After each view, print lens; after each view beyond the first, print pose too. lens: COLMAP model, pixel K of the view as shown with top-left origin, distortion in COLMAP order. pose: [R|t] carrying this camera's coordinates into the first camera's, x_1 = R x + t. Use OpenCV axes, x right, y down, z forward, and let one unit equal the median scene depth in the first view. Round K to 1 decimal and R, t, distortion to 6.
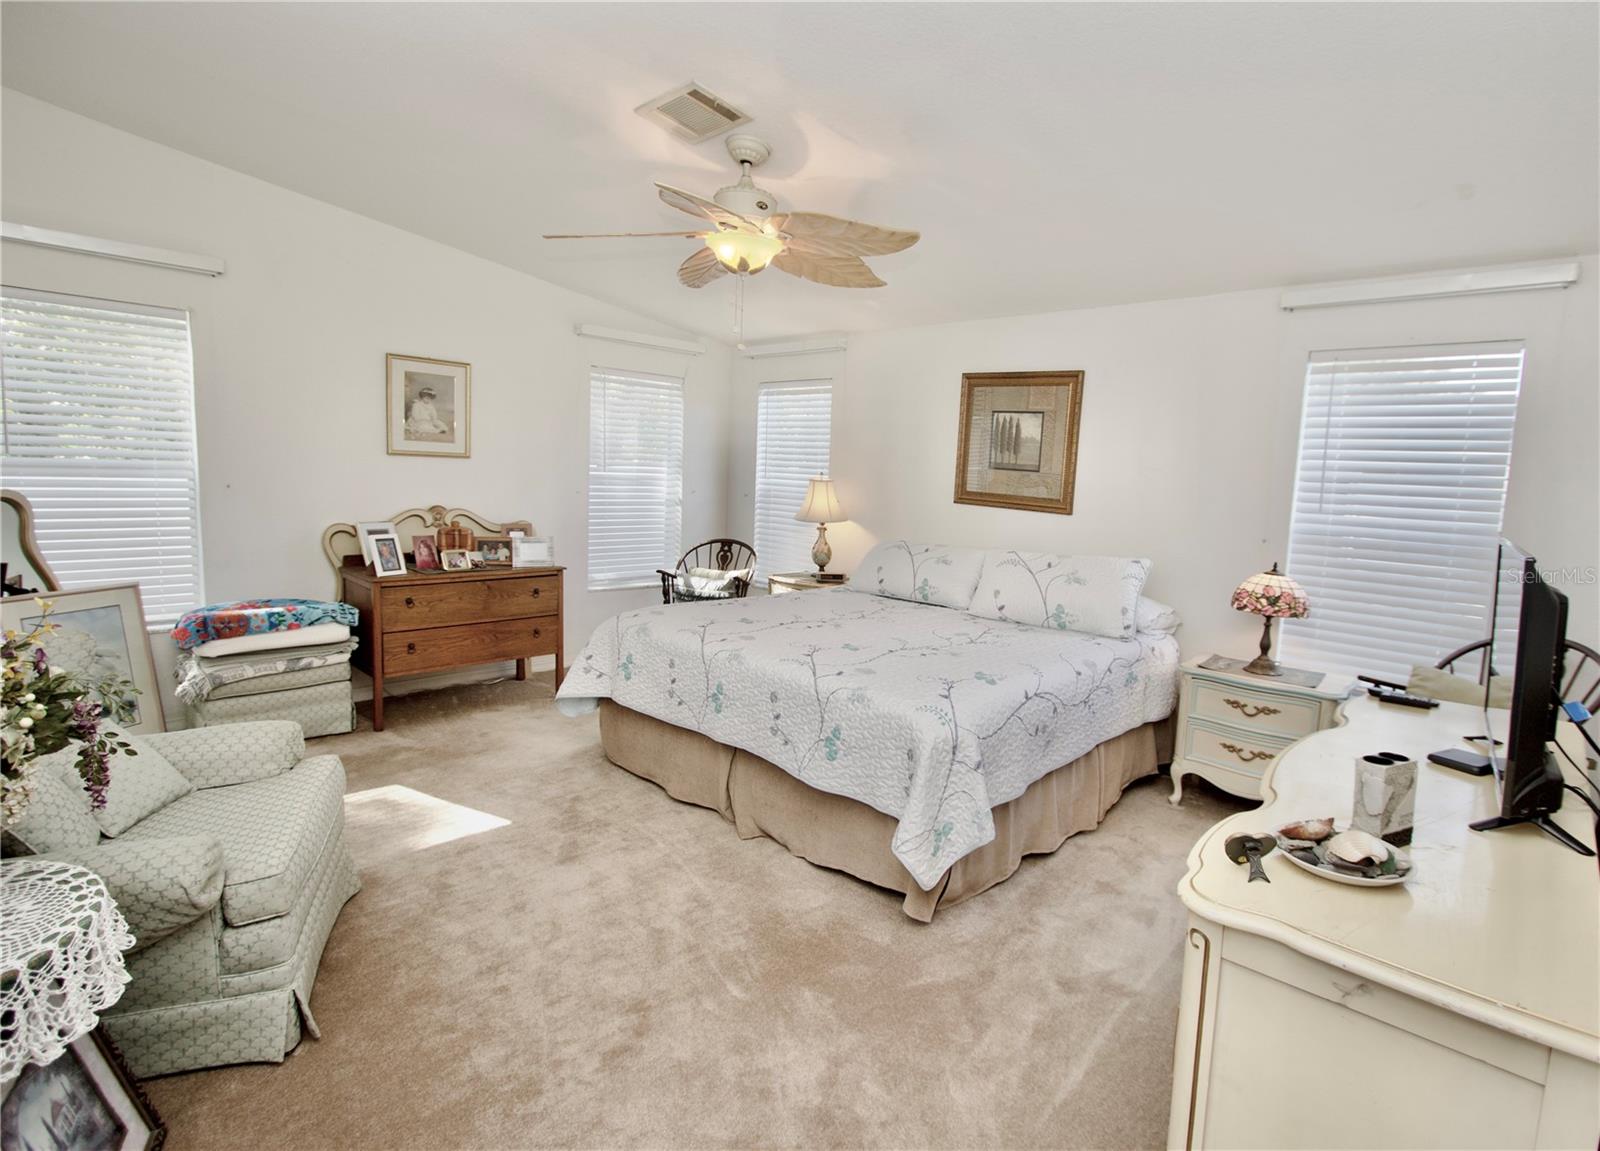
lens RADIAL K [[799.9, 0, 800.0], [0, 799.9, 575.5], [0, 0, 1]] dist [0.001797, 0.000039]
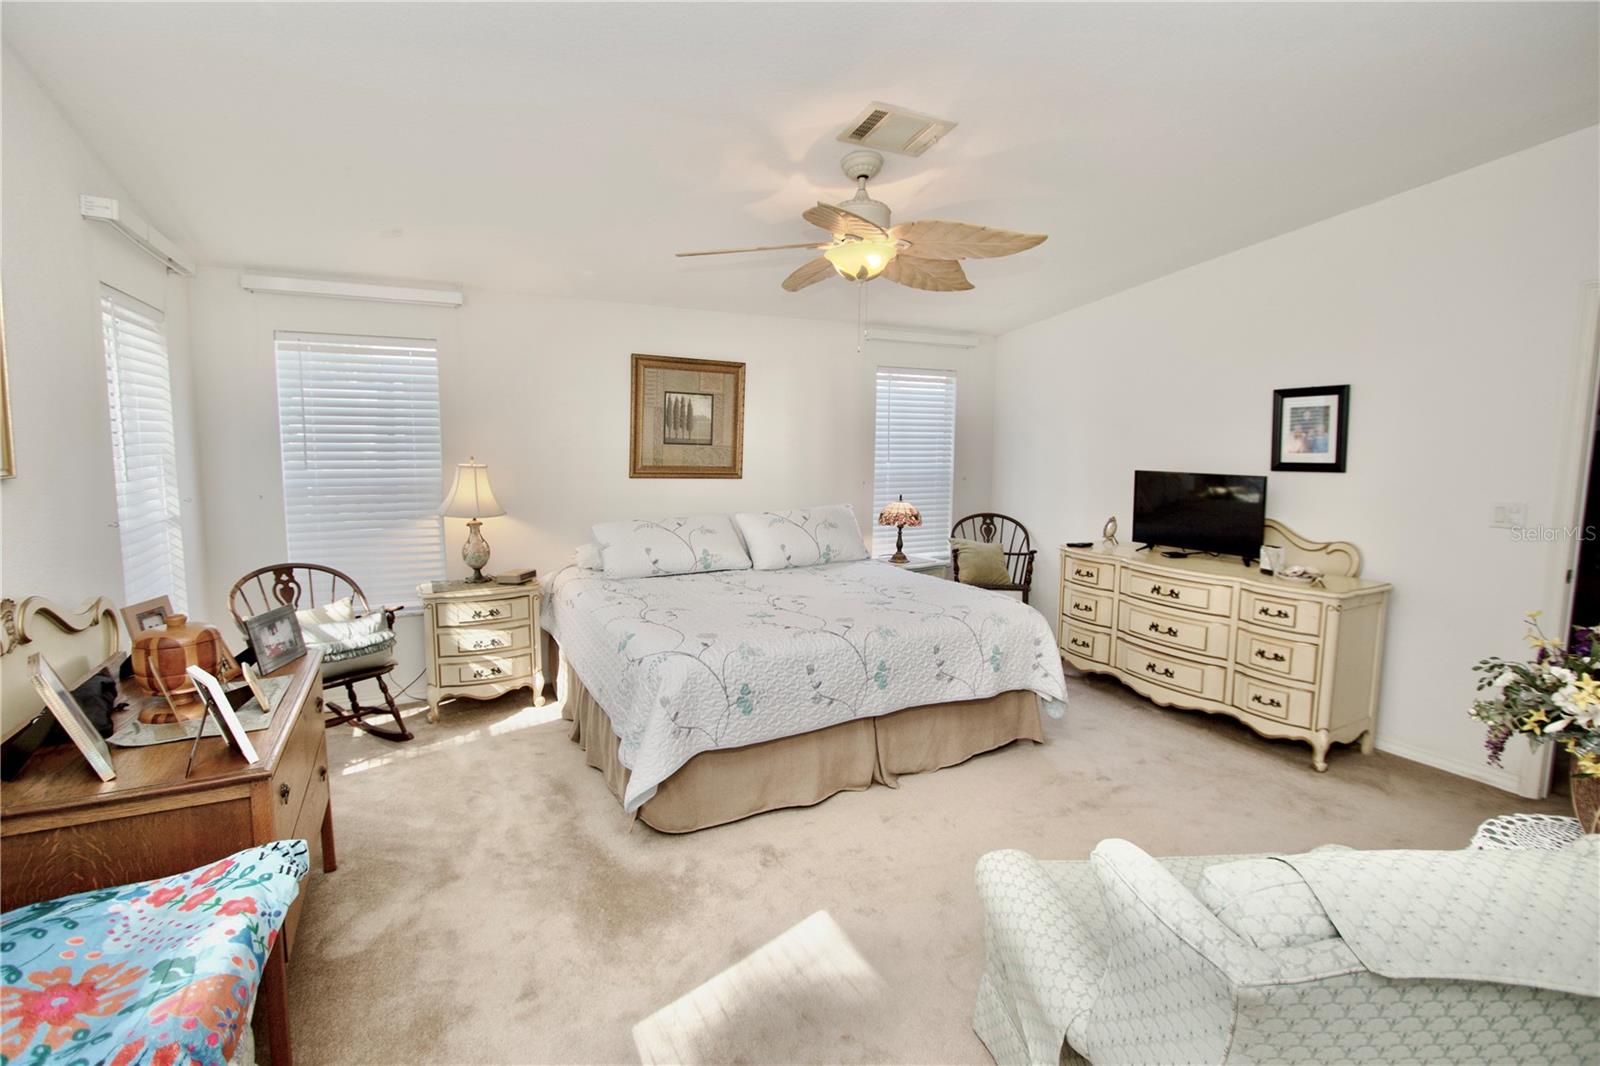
lens RADIAL K [[753.0, 0, 800.0], [0, 753.0, 533.0], [0, 0, 1]] dist [-0.002535, -0.000157]
pose [[0.329473, -0.152918, 0.931699, -0.709771], [0.147125, 0.983058, 0.109320, -0.104037], [-0.932632, 0.101058, 0.346389, 0.506368]]
